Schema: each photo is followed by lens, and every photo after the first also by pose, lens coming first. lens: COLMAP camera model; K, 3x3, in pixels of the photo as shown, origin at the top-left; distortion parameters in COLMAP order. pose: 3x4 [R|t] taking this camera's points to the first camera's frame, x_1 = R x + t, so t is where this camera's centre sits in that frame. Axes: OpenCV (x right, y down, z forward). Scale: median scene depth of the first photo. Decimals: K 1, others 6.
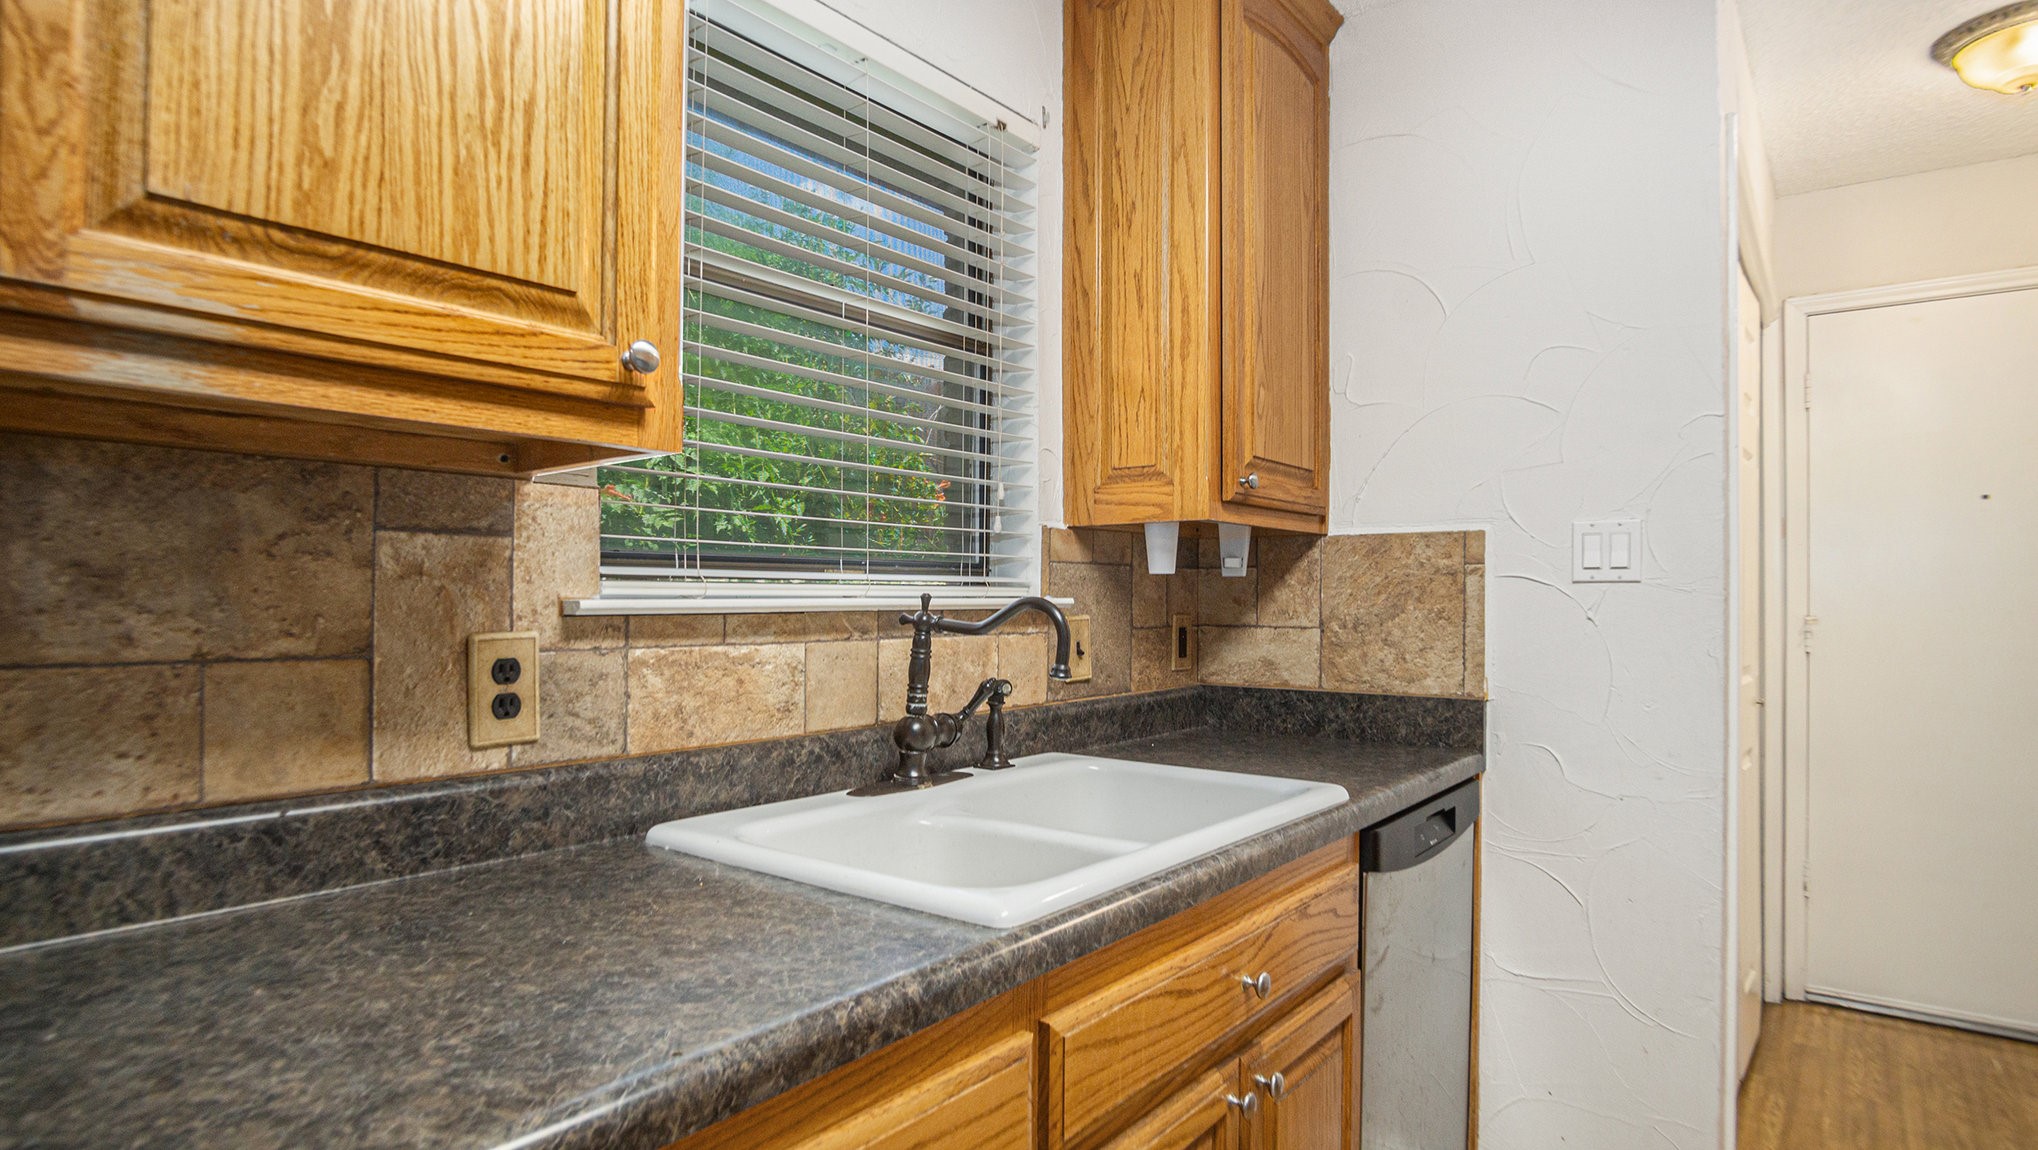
lens RADIAL K [[1087.7, 0, 1026.3], [0, 1087.7, 573.3], [0, 0, 1]] dist [-0.034496, 0.010924]
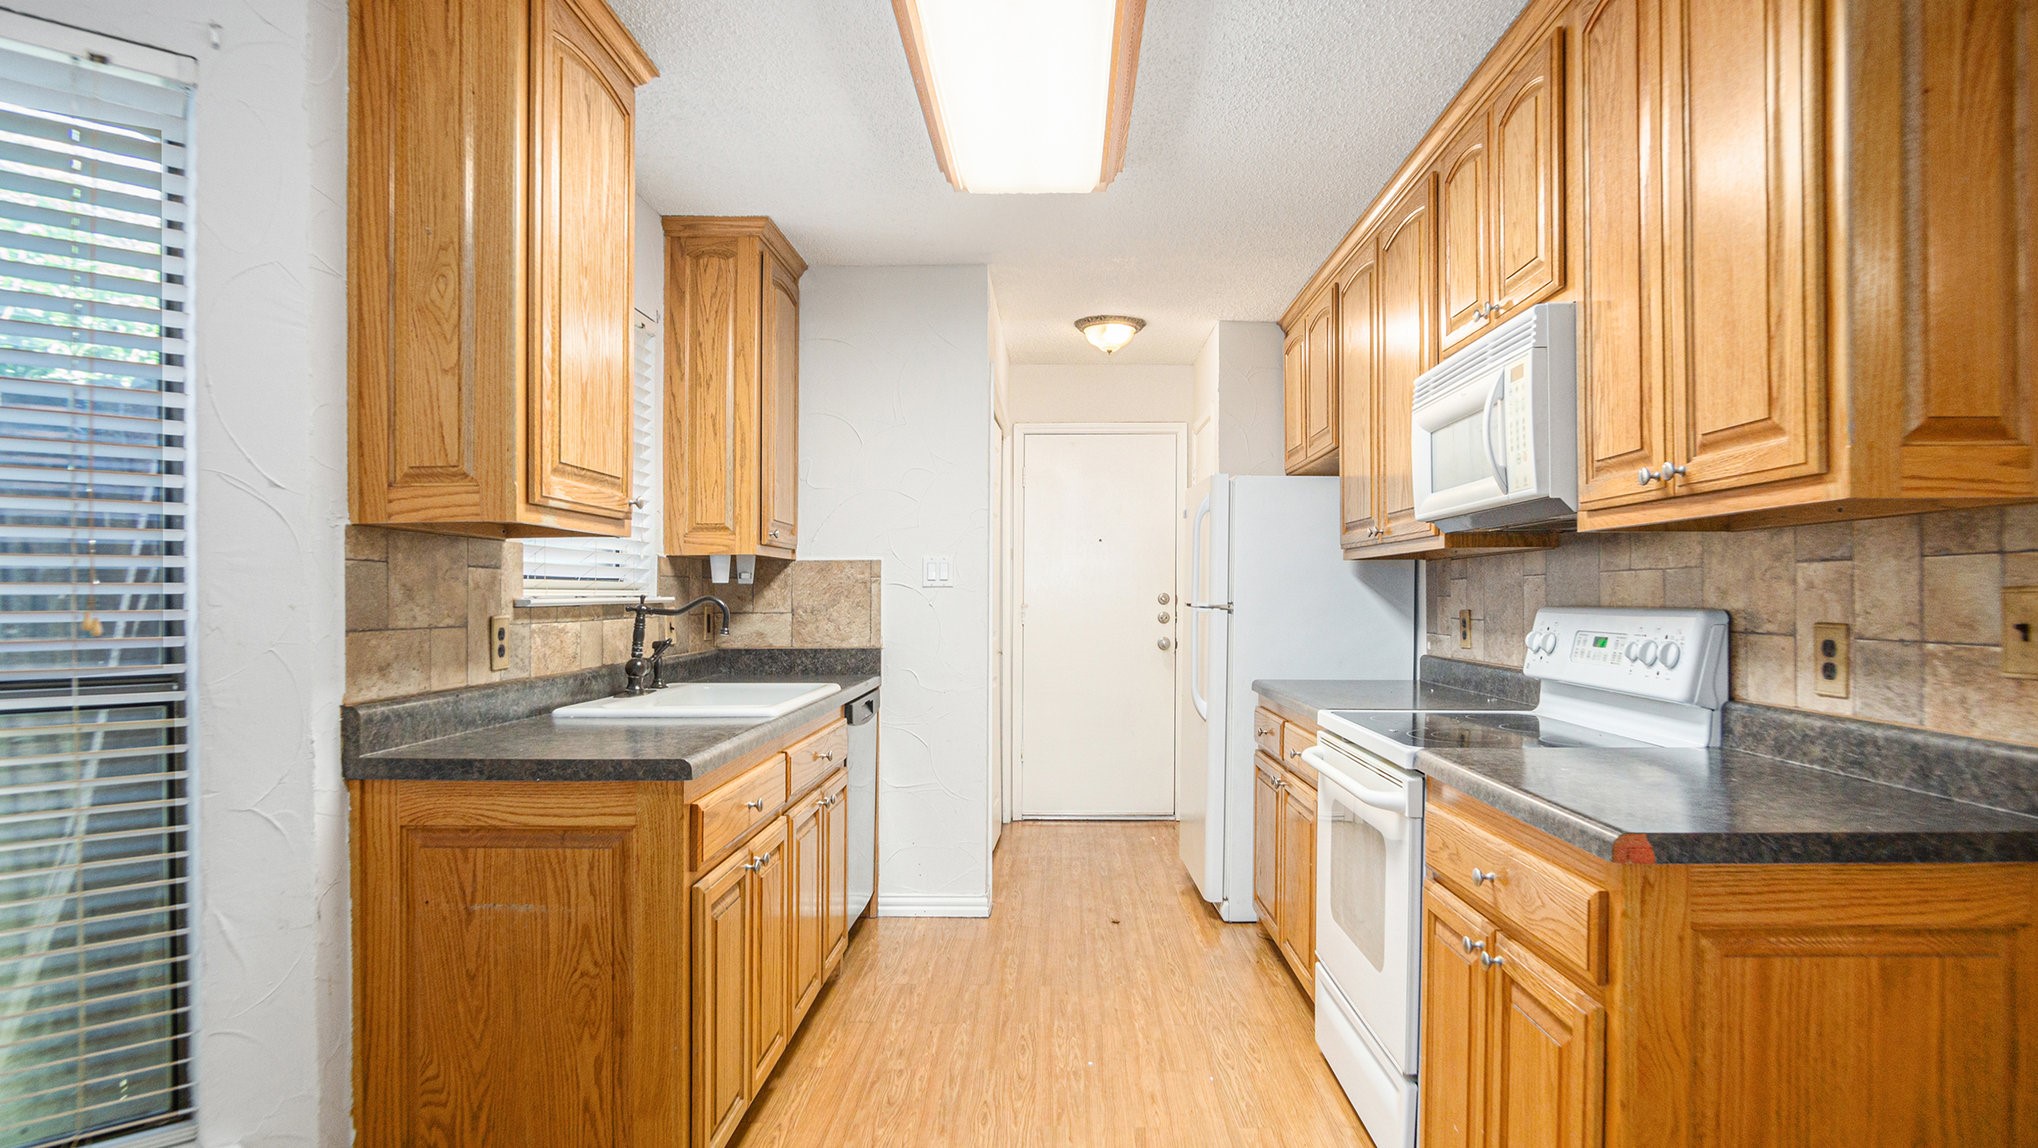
lens RADIAL K [[1087.7, 0, 1034.8], [0, 1087.7, 594.4], [0, 0, 1]] dist [-0.034496, 0.010924]
pose [[0.804585, -0.006450, 0.593802, -0.528166], [-0.006161, 0.999797, 0.019207, -0.018483], [-0.593805, -0.019112, 0.804382, -0.751792]]
